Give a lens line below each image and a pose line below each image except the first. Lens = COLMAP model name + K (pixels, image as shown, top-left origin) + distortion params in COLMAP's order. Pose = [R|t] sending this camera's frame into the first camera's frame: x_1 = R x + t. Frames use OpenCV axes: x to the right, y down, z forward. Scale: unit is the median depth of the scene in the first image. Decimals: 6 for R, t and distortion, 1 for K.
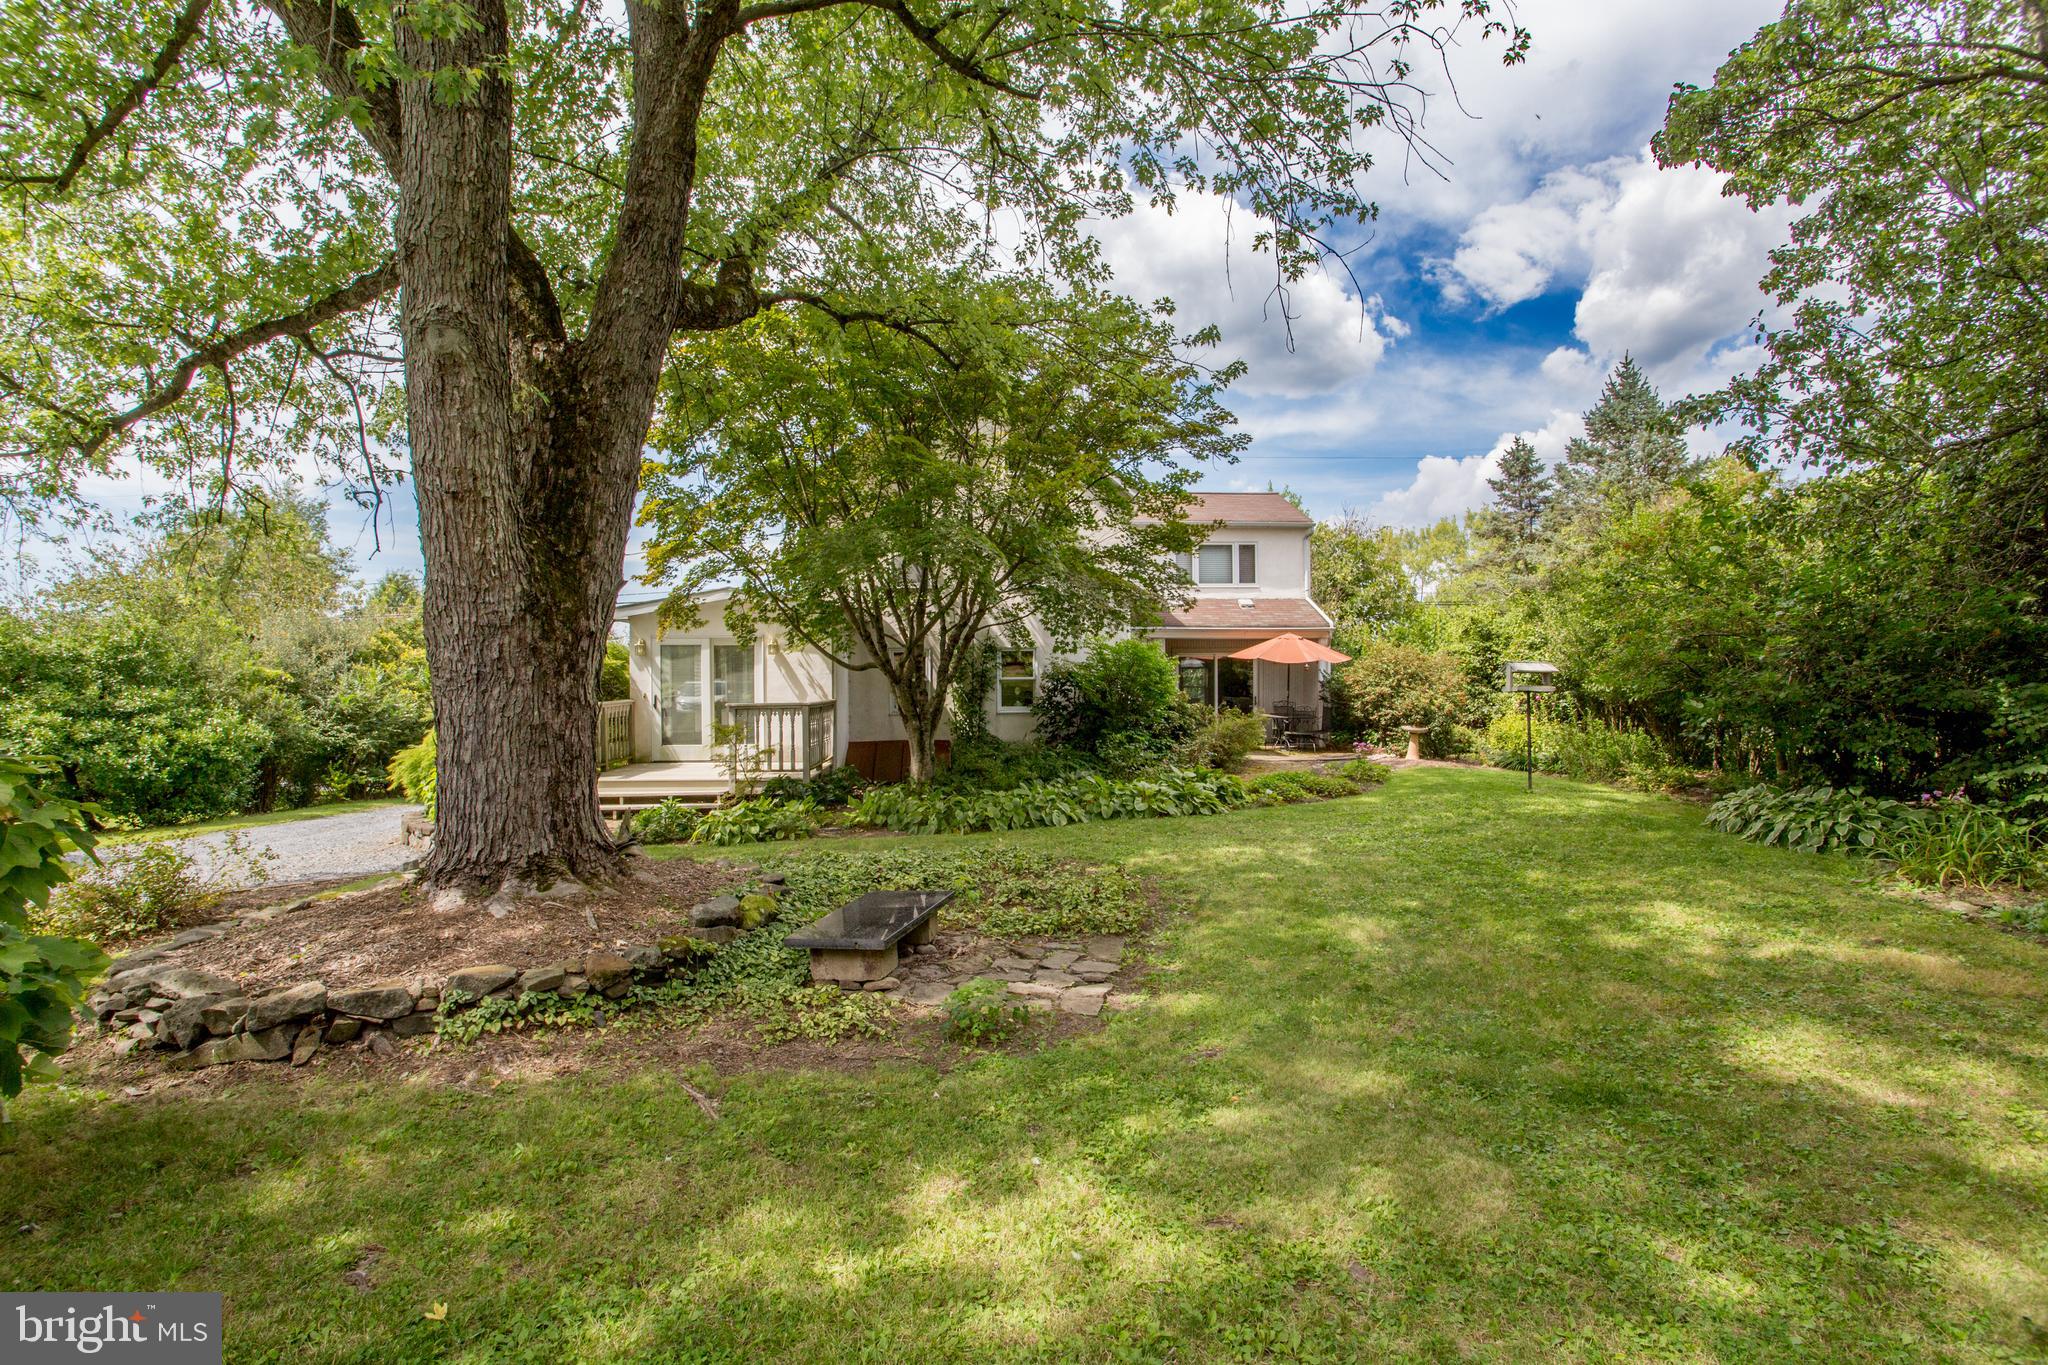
lens RADIAL K [[985.2, 0, 1020.2], [0, 985.2, 669.9], [0, 0, 1]] dist [-0.061992, 0.013210]
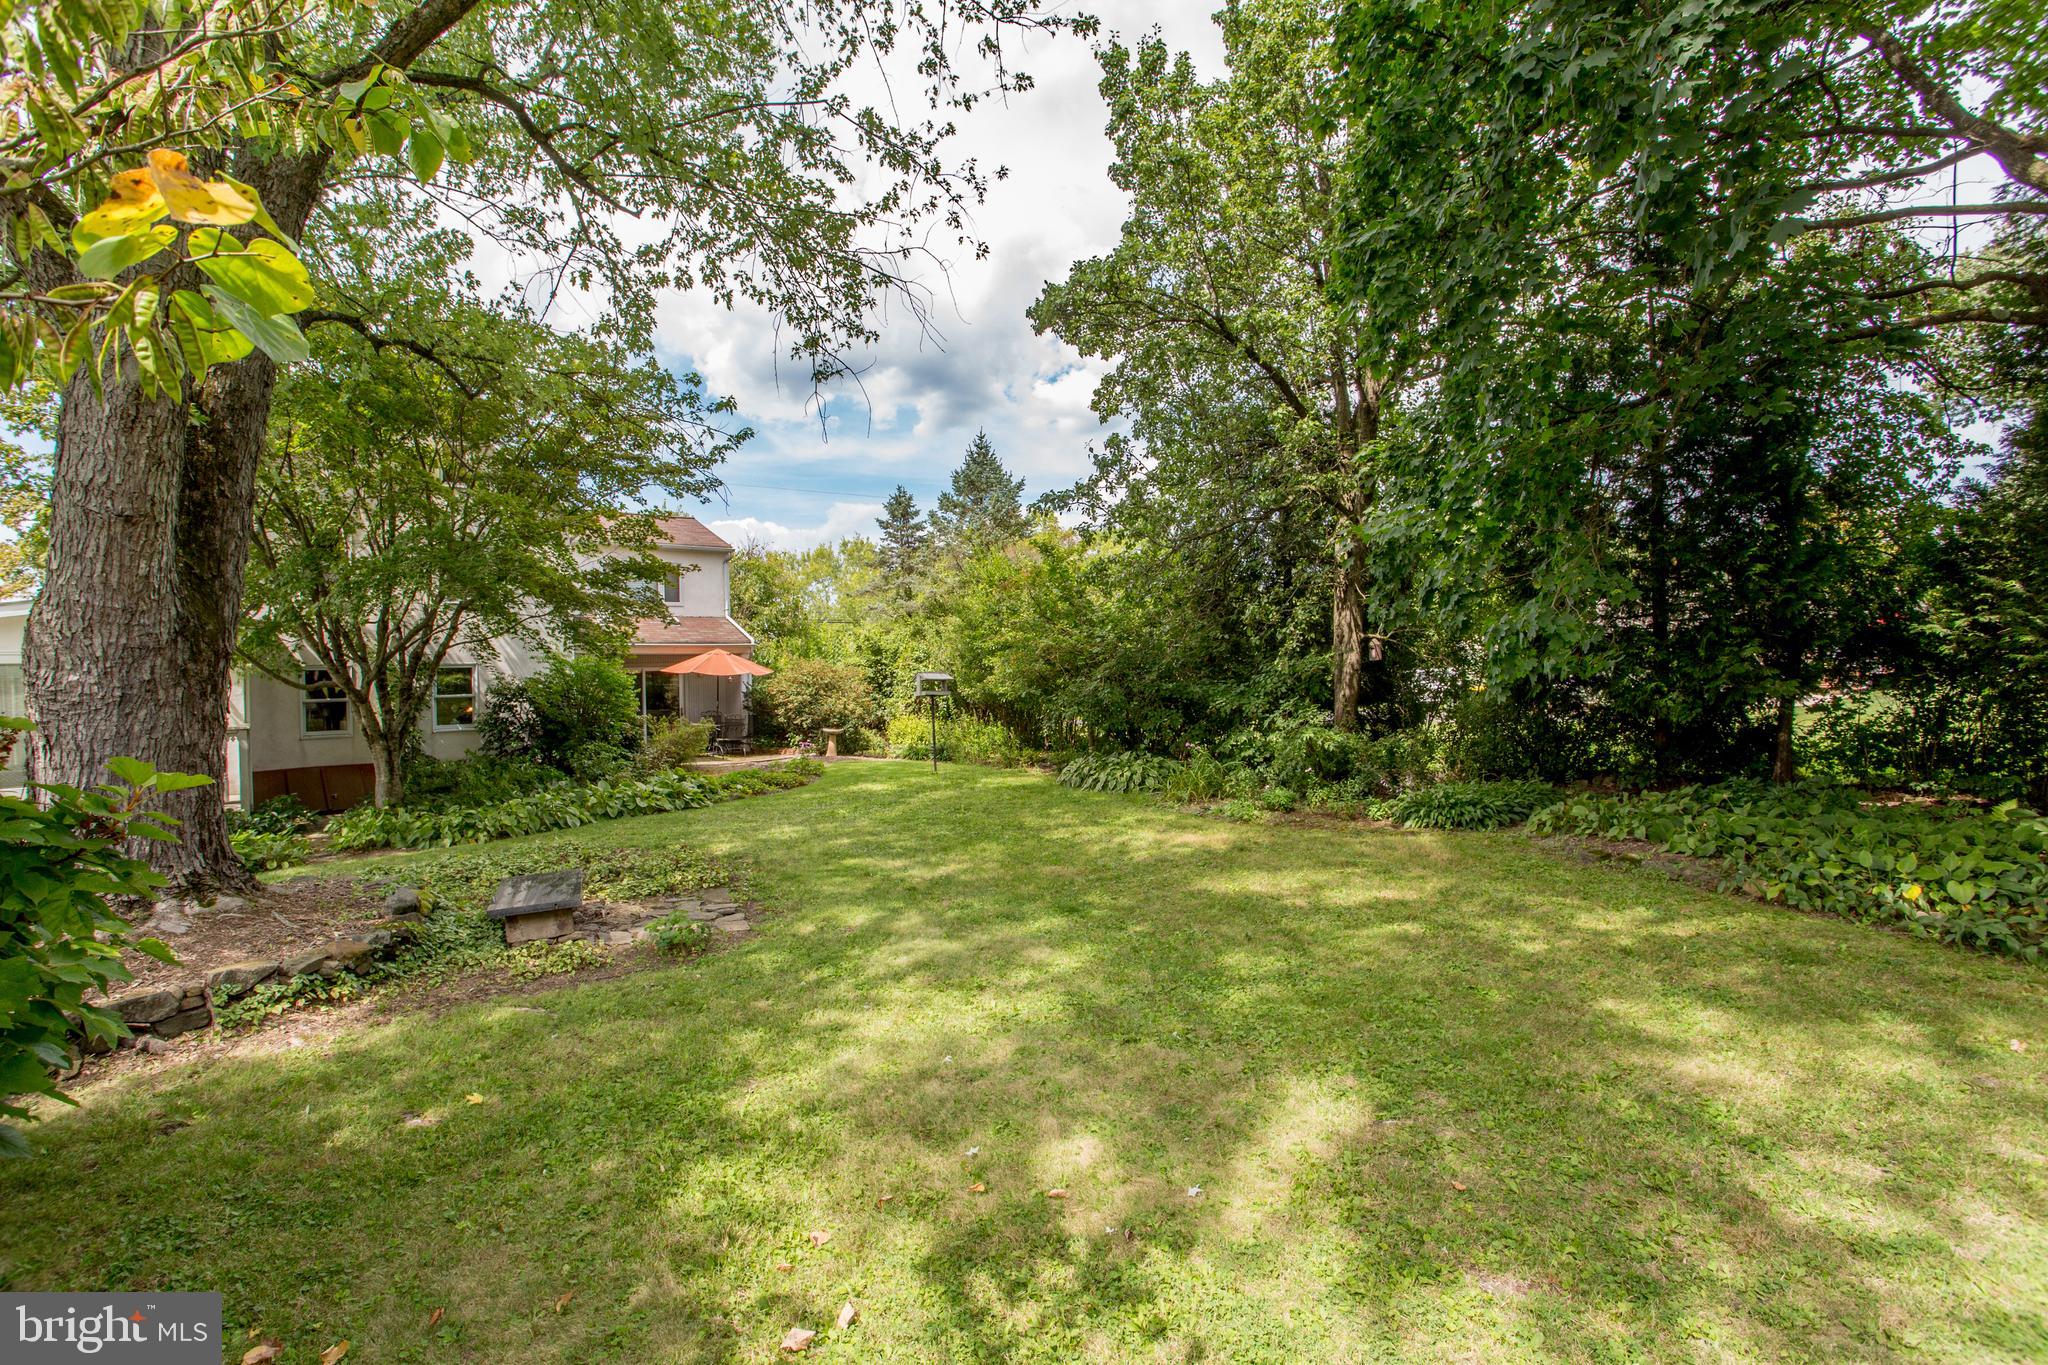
lens RADIAL K [[985.2, 0, 1018.2], [0, 985.2, 683.8], [0, 0, 1]] dist [-0.061992, 0.013210]
pose [[0.808192, -0.017045, 0.588673, -0.174530], [0.016062, 0.999847, 0.006899, -0.000284], [-0.588701, 0.003880, 0.808342, -0.143626]]
